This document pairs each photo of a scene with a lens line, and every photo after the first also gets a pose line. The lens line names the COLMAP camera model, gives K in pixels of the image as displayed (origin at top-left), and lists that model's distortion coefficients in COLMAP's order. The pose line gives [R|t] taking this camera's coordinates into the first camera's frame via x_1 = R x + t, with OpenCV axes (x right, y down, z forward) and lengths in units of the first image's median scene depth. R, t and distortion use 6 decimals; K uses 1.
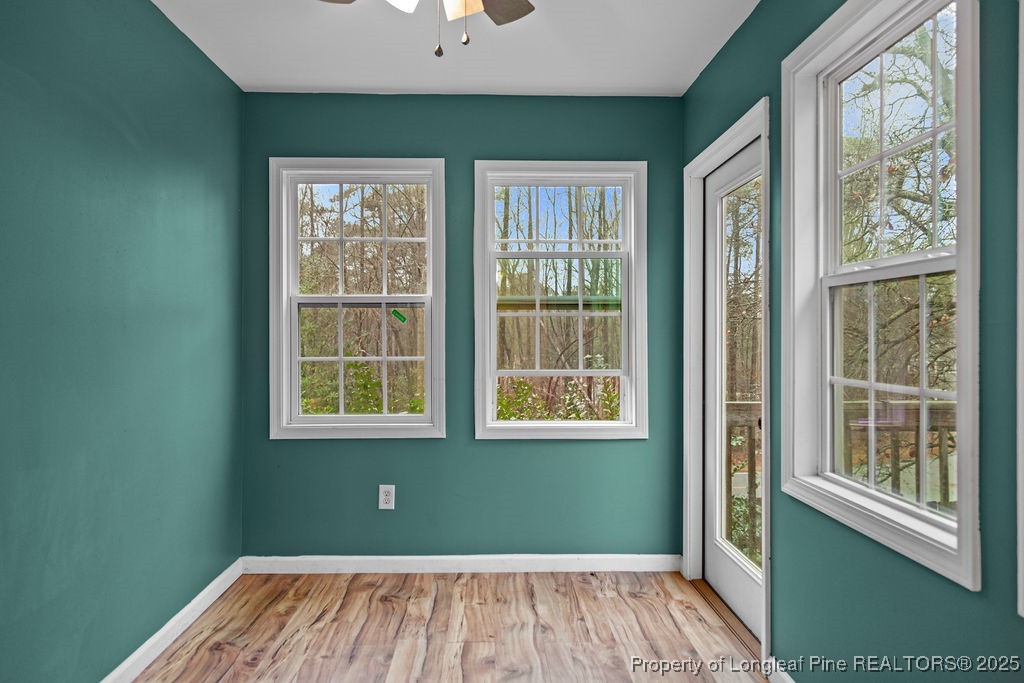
lens RADIAL K [[685.1, 0, 510.0], [0, 685.1, 339.7], [0, 0, 1]] dist [0.007777, -0.006110]
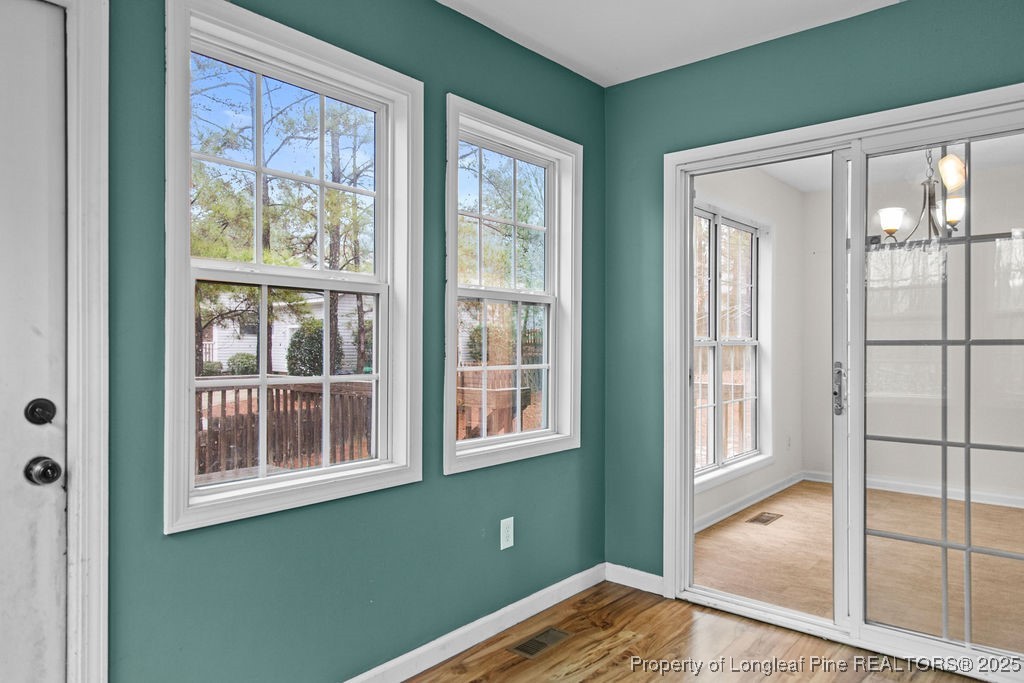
lens RADIAL K [[685.1, 0, 510.0], [0, 685.1, 339.7], [0, 0, 1]] dist [0.007777, -0.006110]
pose [[-0.752140, -0.000893, 0.659003, -0.316208], [0.000266, 0.999999, 0.001658, -0.002321], [-0.659003, 0.001423, -0.752139, 1.769213]]
